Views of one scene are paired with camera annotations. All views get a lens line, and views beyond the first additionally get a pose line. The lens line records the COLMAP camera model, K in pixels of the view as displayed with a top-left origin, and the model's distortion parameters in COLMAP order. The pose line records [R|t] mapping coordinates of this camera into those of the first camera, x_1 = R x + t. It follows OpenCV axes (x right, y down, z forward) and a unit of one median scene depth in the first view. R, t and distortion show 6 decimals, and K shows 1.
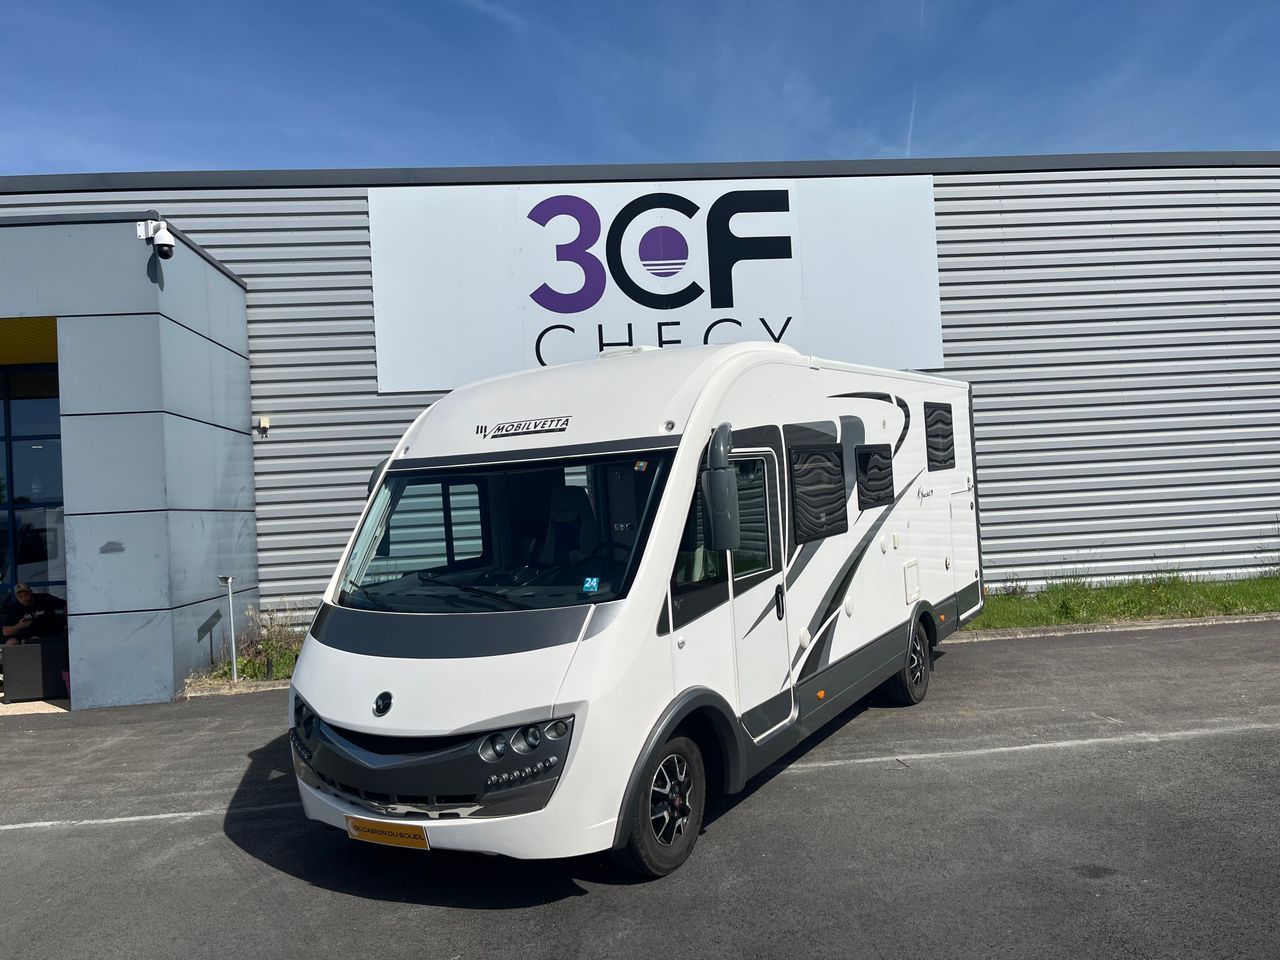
lens RADIAL K [[974.6, 0, 640.6], [0, 974.6, 476.2], [0, 0, 1]] dist [0.035089, 0.000573]
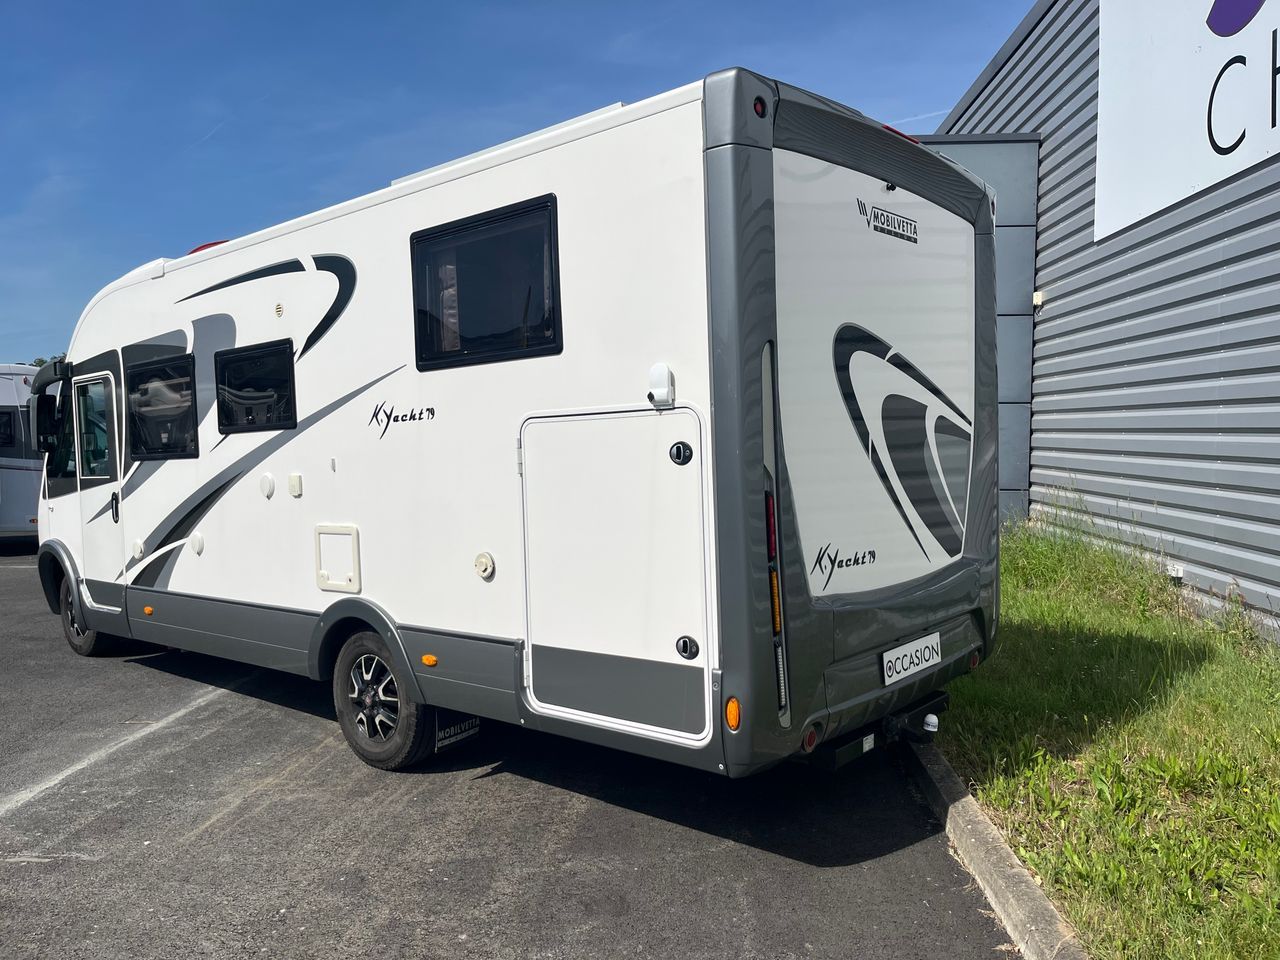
lens RADIAL K [[974.6, 0, 641.6], [0, 974.6, 481.7], [0, 0, 1]] dist [0.035089, 0.000573]
pose [[-0.149836, 0.103471, -0.983282, 1.095414], [0.041010, 0.994303, 0.098381, 0.010446], [0.987860, -0.025584, -0.153226, 1.659427]]
